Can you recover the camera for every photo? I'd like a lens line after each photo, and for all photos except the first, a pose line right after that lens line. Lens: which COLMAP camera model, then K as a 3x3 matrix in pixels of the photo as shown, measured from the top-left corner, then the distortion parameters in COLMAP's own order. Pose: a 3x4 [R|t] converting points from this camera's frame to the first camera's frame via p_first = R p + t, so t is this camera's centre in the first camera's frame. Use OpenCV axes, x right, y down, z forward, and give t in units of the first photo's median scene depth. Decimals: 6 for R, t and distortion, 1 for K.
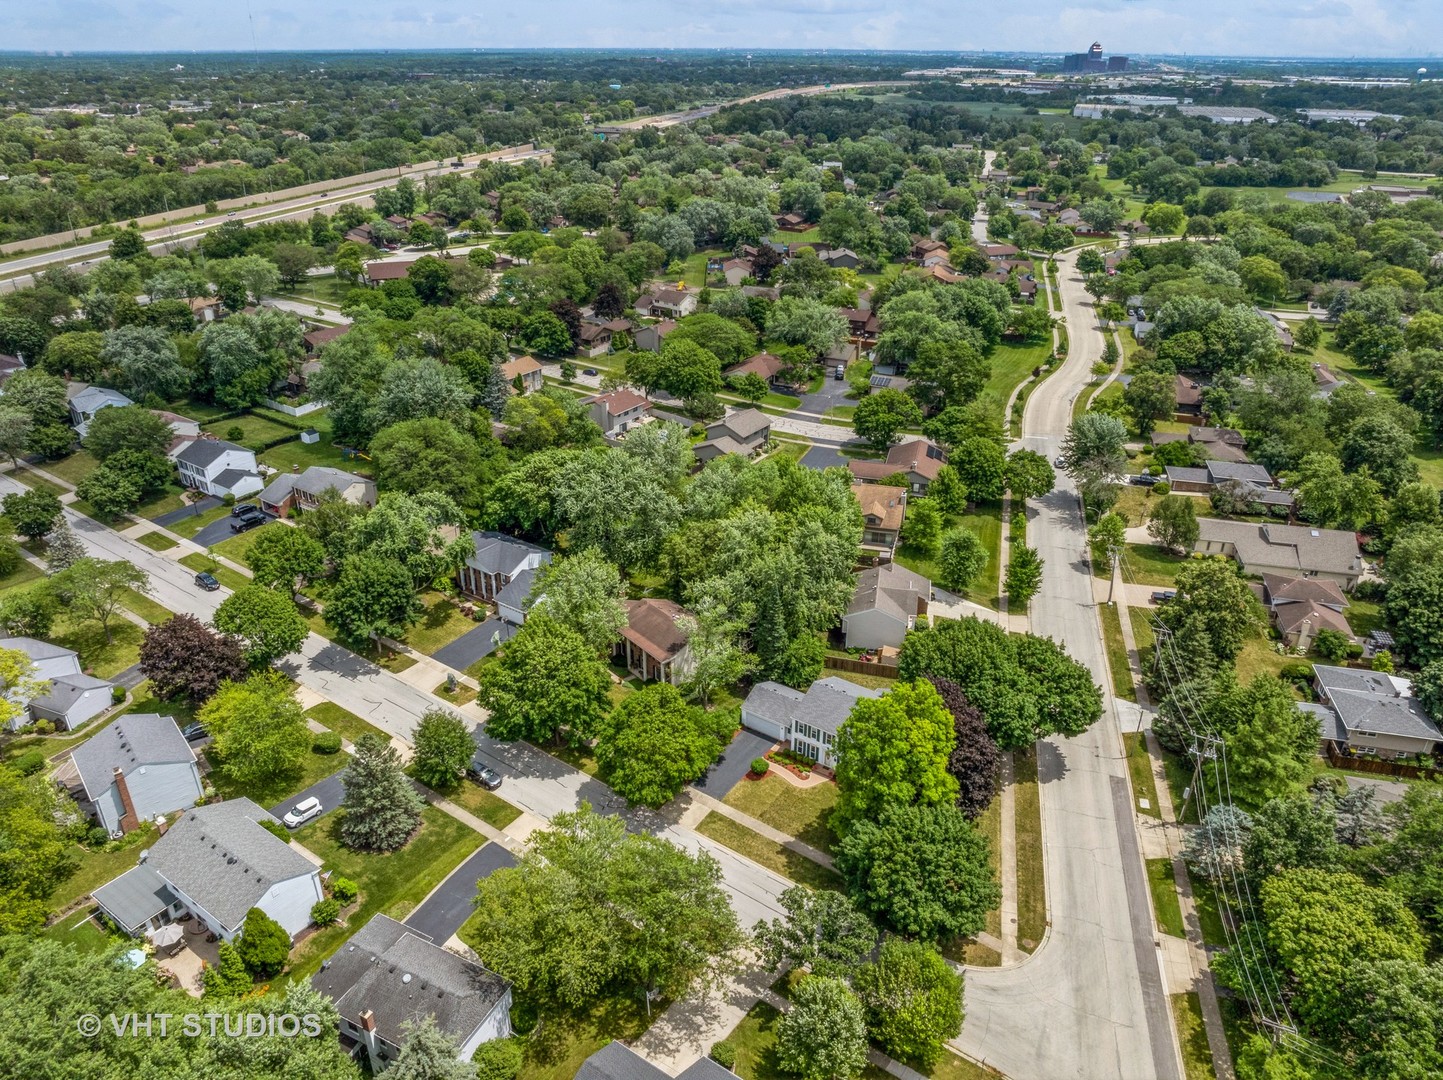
lens RADIAL K [[1023.7, 0, 721.5], [0, 1023.7, 540.0], [0, 0, 1]] dist [-0.003896, -0.001187]
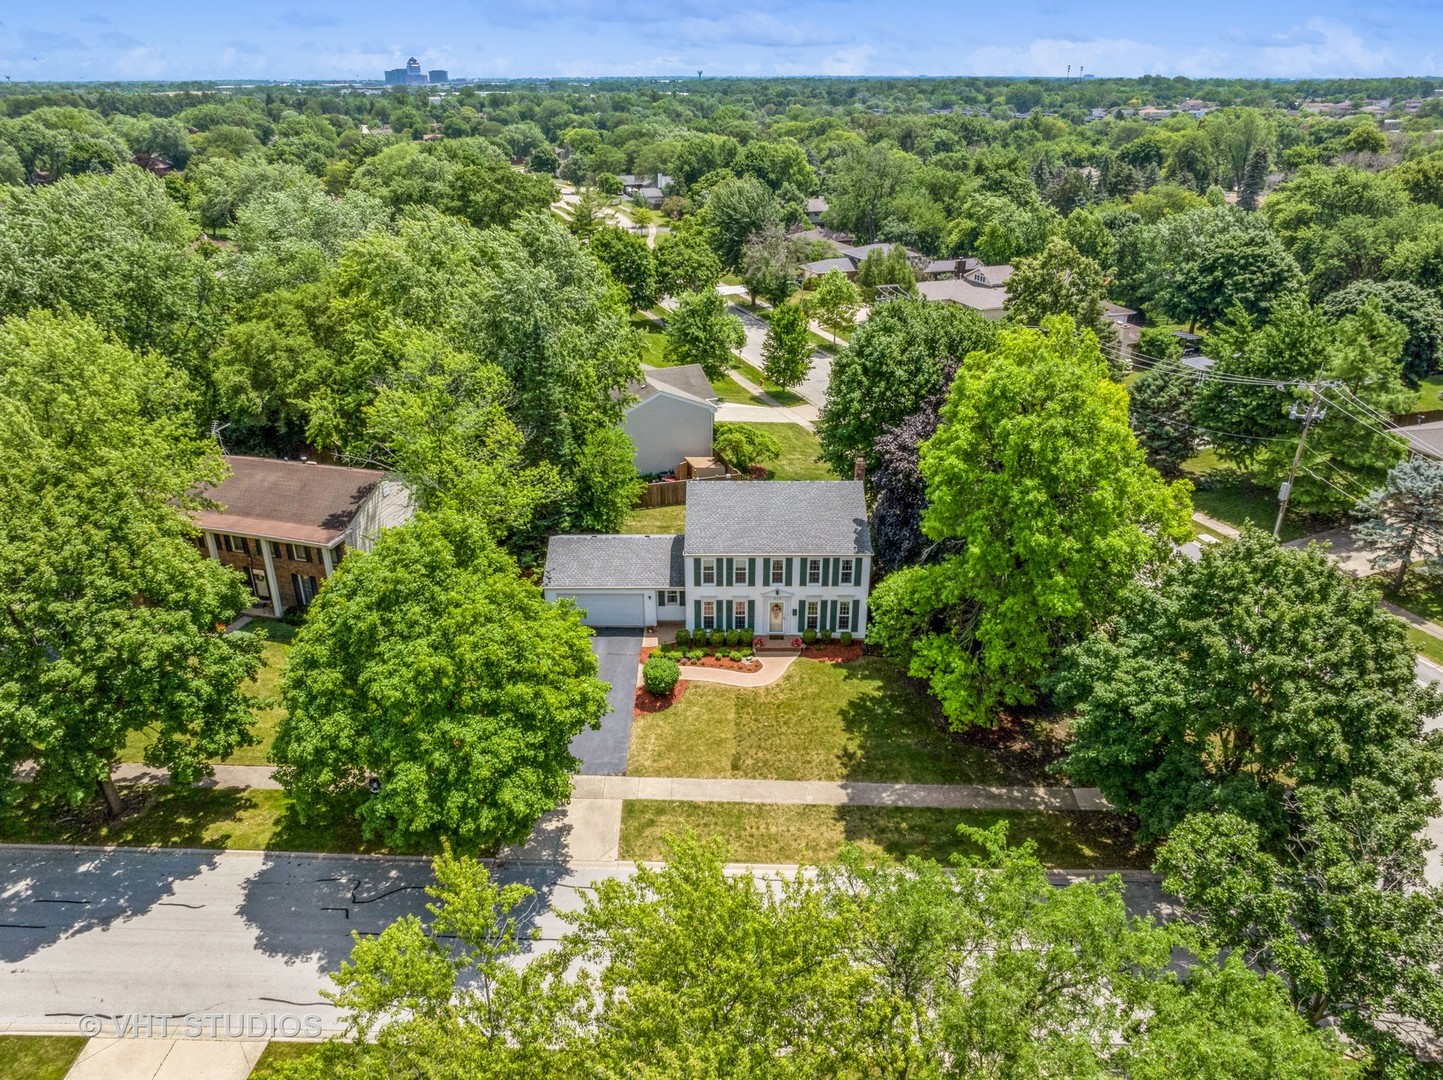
lens RADIAL K [[1023.7, 0, 721.5], [0, 1023.7, 540.0], [0, 0, 1]] dist [-0.003896, -0.001187]
pose [[0.820912, -0.252565, 0.512166, -0.149014], [0.257353, 0.964261, 0.063016, 0.143308], [-0.509777, 0.080077, 0.856572, 0.606749]]
